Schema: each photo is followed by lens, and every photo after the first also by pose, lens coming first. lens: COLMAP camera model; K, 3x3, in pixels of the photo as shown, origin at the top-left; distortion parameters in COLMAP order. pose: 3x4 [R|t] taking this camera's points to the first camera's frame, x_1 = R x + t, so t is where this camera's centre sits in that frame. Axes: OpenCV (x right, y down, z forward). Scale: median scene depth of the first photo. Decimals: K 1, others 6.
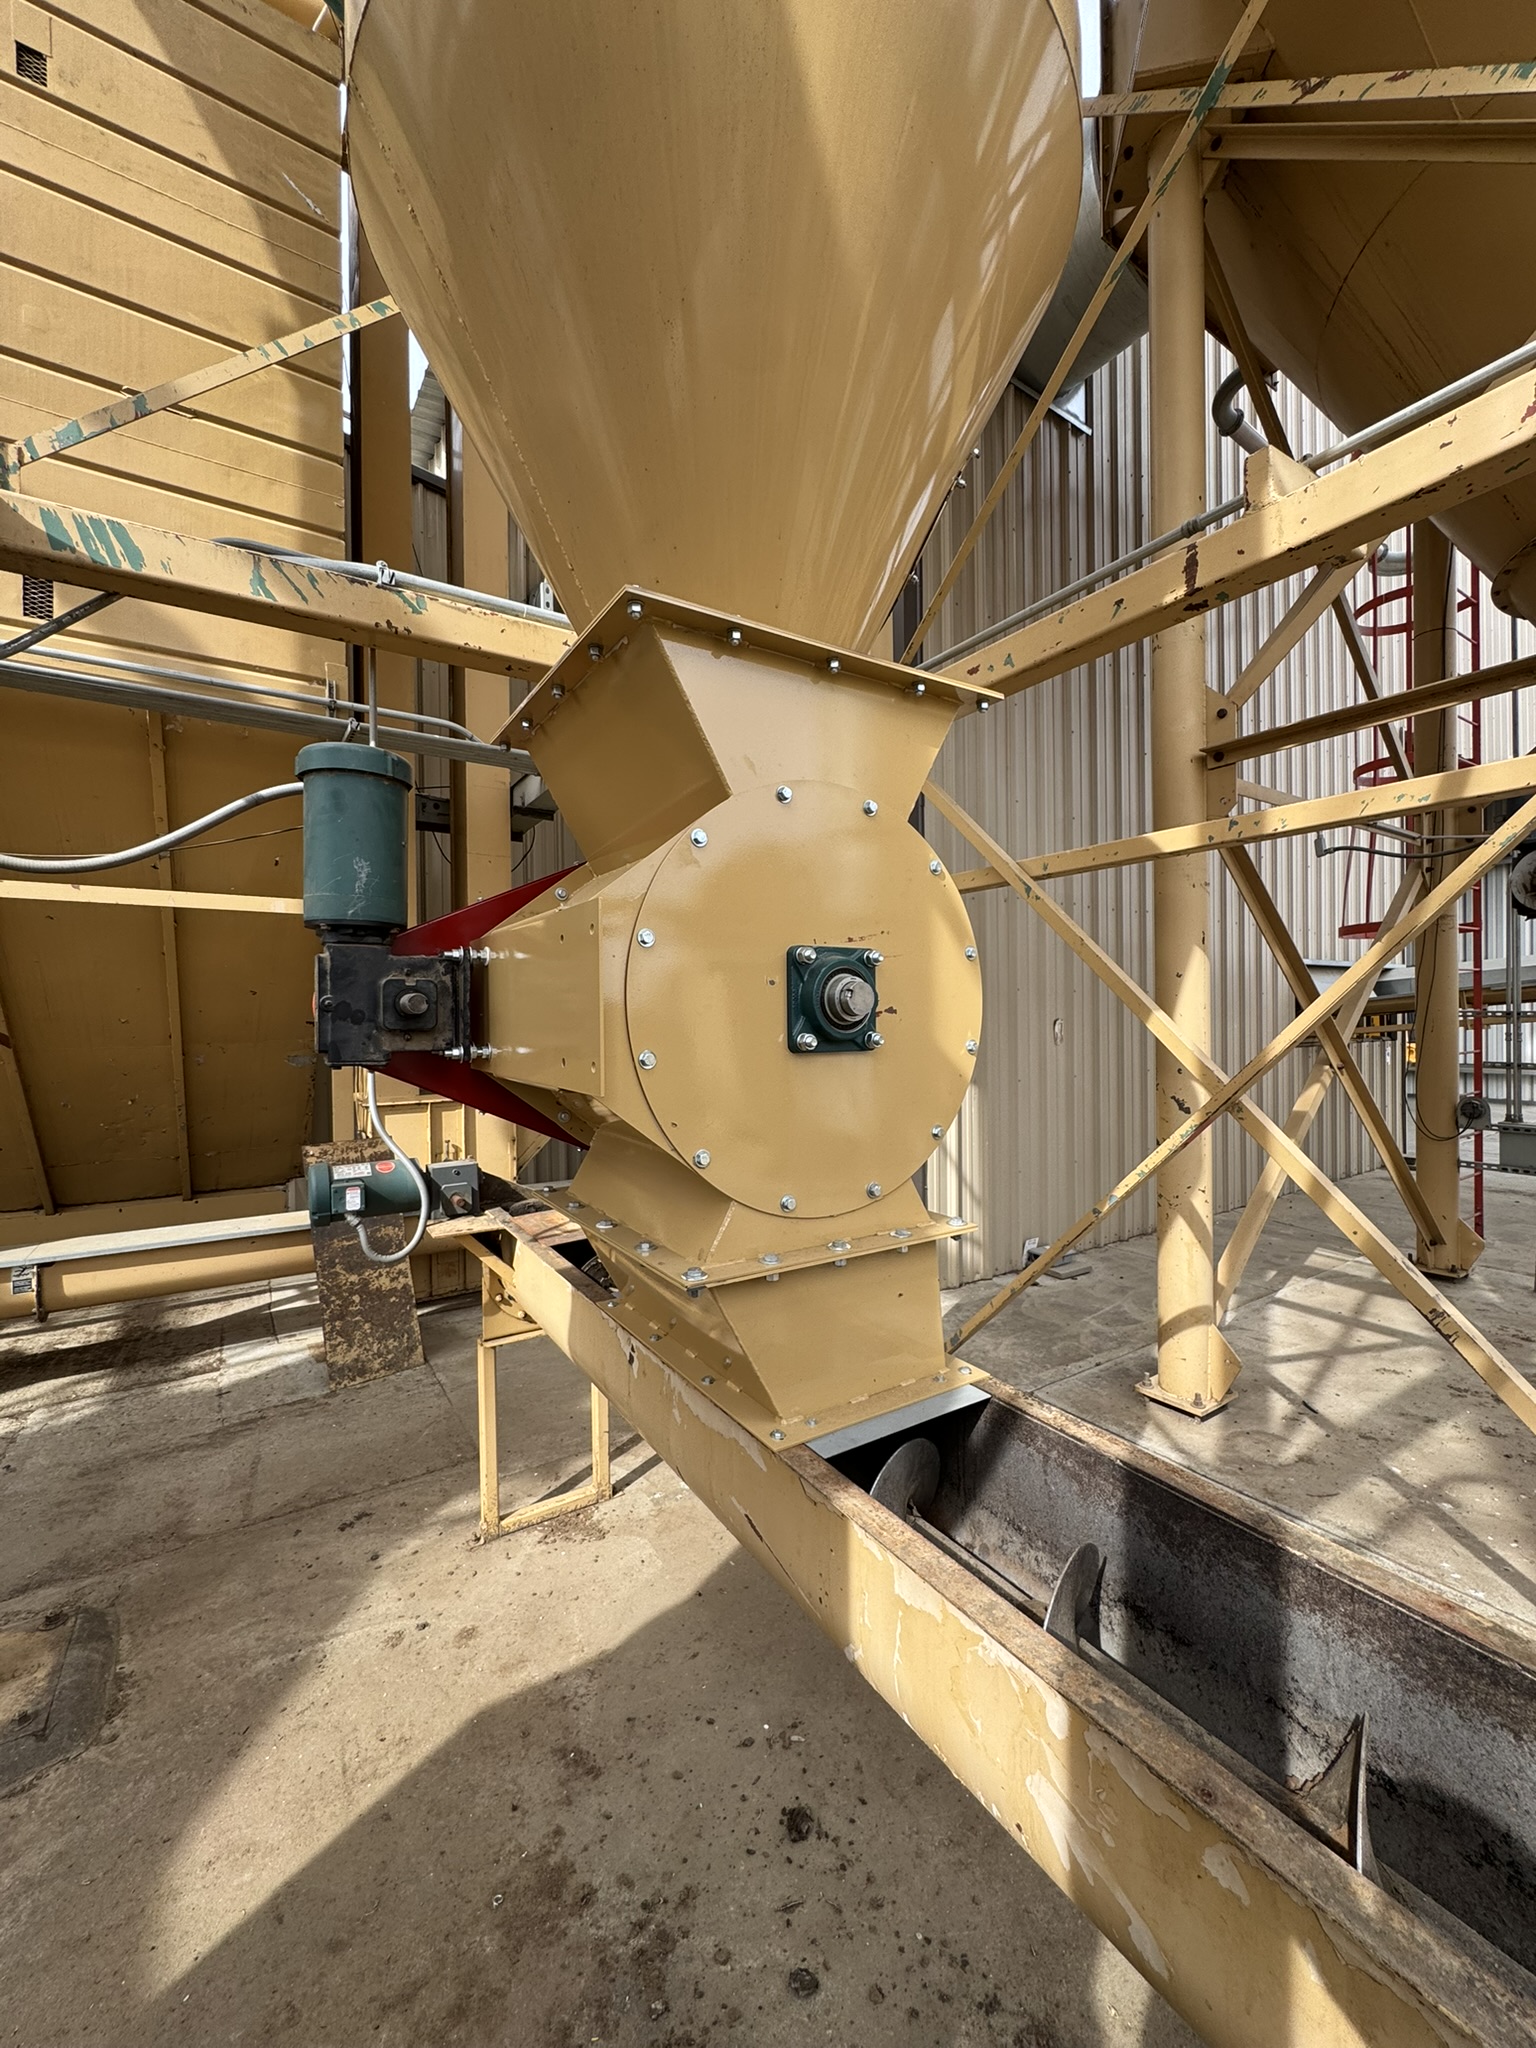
lens RADIAL K [[817.5, 0, 766.8], [0, 817.5, 1019.2], [0, 0, 1]] dist [-0.001192, -0.000093]
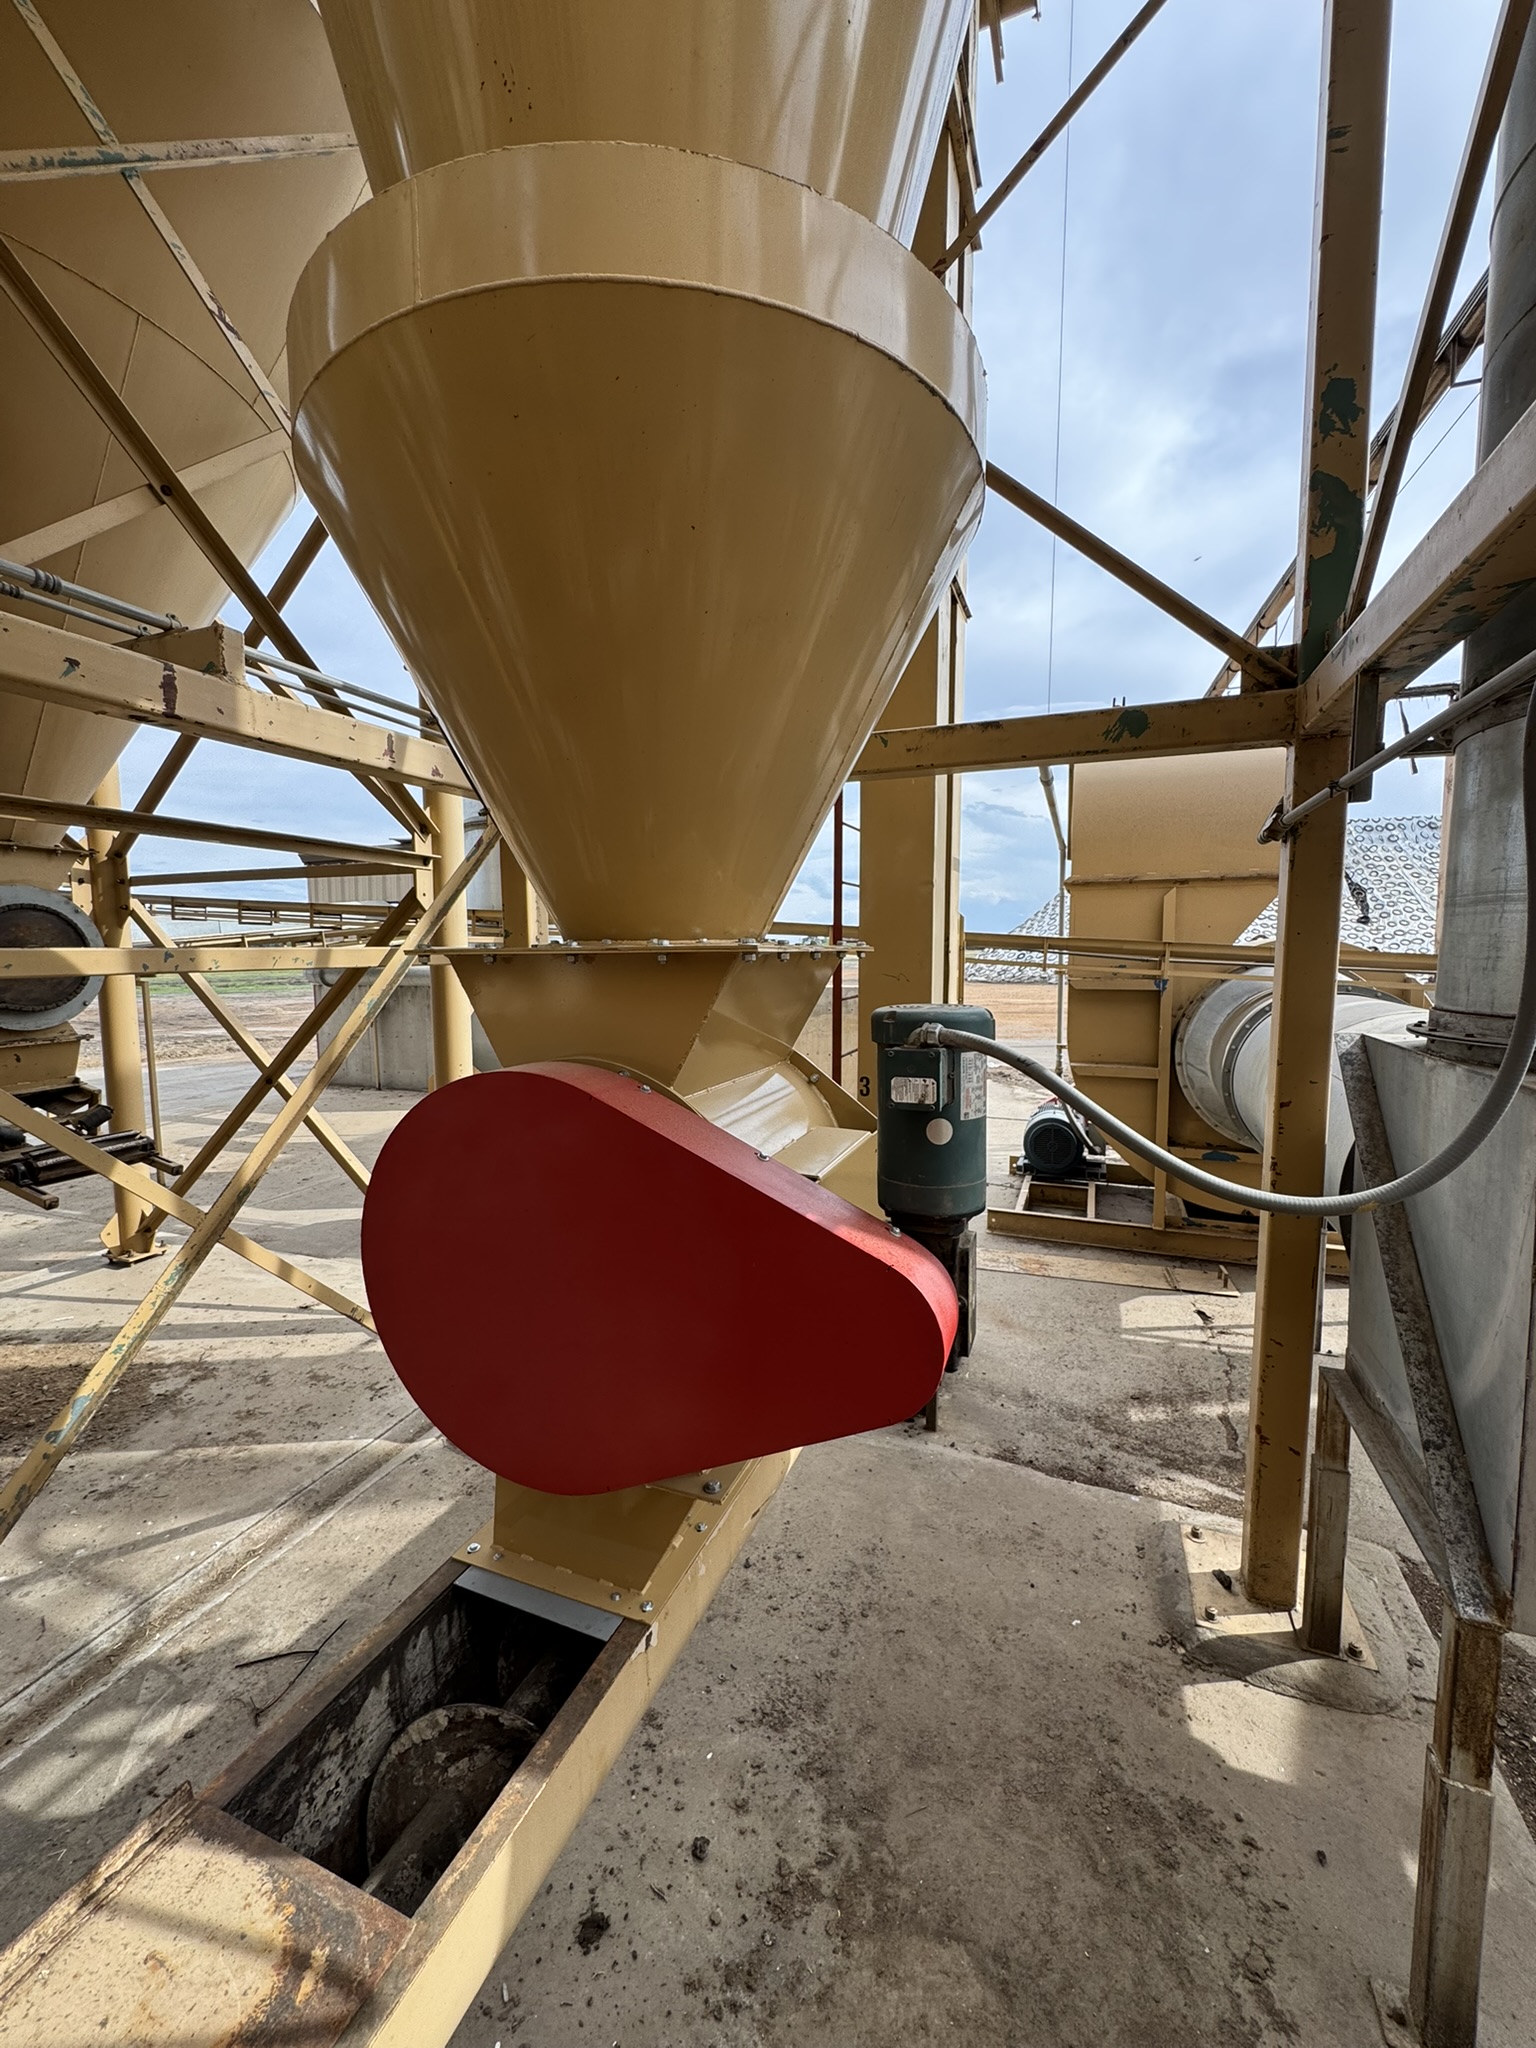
lens RADIAL K [[817.5, 0, 765.0], [0, 817.5, 1025.2], [0, 0, 1]] dist [-0.001192, -0.000093]
pose [[-0.583209, -0.061508, 0.809990, -0.916633], [0.018953, 0.995827, 0.089266, -0.320077], [-0.812101, 0.067413, -0.579610, 1.377025]]
